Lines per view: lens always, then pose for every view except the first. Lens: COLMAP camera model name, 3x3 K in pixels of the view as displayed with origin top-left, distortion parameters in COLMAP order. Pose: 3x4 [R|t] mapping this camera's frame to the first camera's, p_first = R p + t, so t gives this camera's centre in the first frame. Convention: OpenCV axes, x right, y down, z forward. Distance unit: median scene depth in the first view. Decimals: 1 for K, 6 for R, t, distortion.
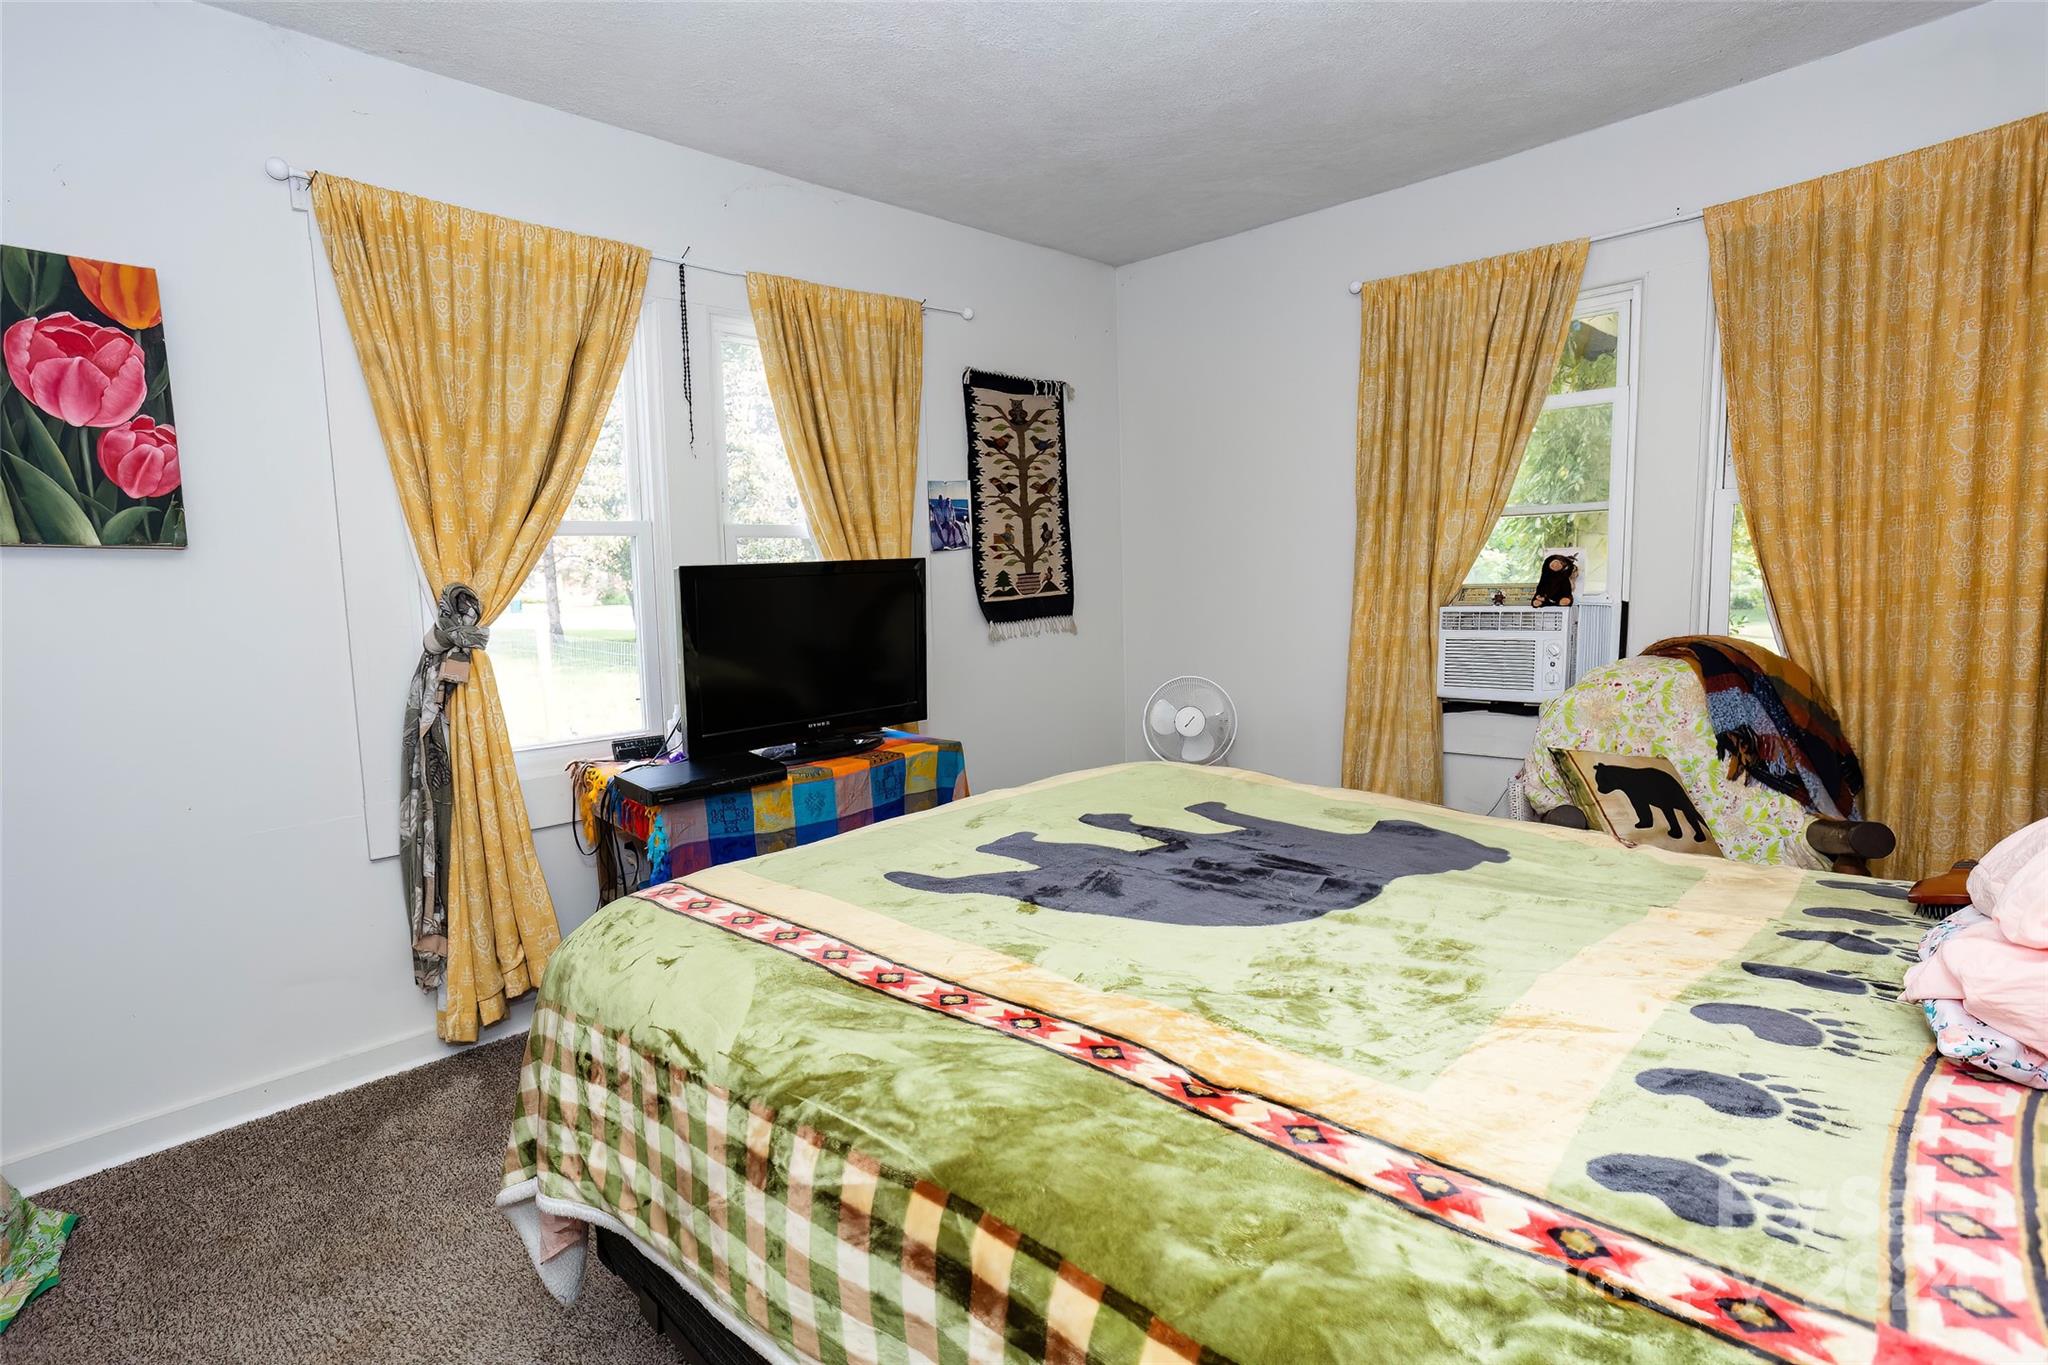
lens RADIAL K [[1009.4, 0, 1025.3], [0, 1009.4, 685.4], [0, 0, 1]] dist [-0.053180, 0.037752]
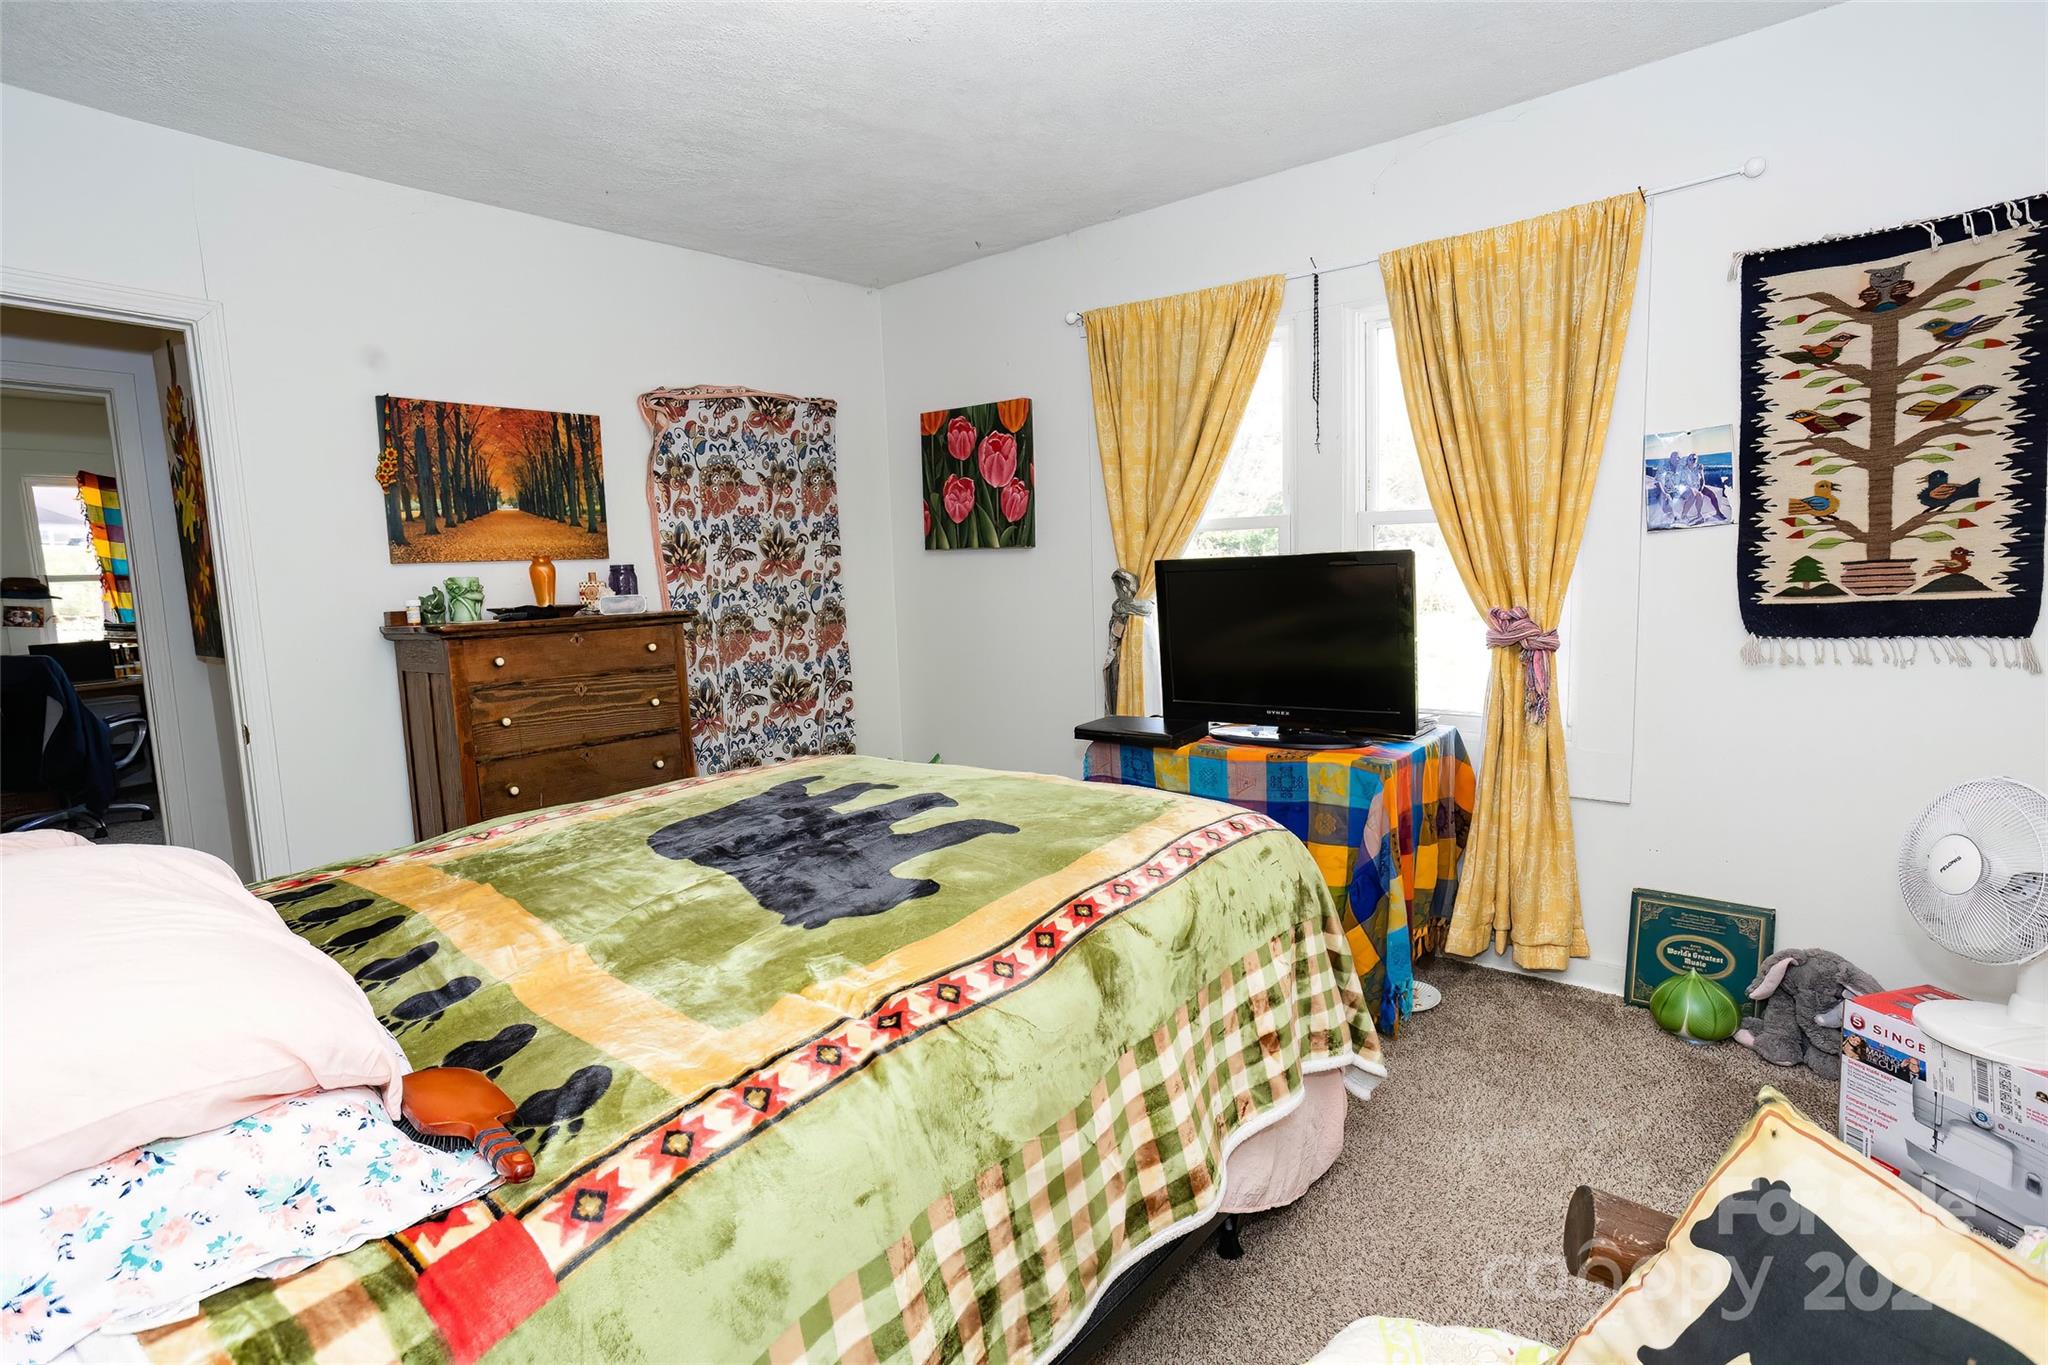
lens RADIAL K [[1009.4, 0, 1025.3], [0, 1009.4, 685.4], [0, 0, 1]] dist [-0.053180, 0.037752]
pose [[0.097291, 0.138296, -0.985601, 0.564245], [-0.087280, 0.987669, 0.129971, -0.072538], [0.991422, 0.073378, 0.108162, 0.455812]]
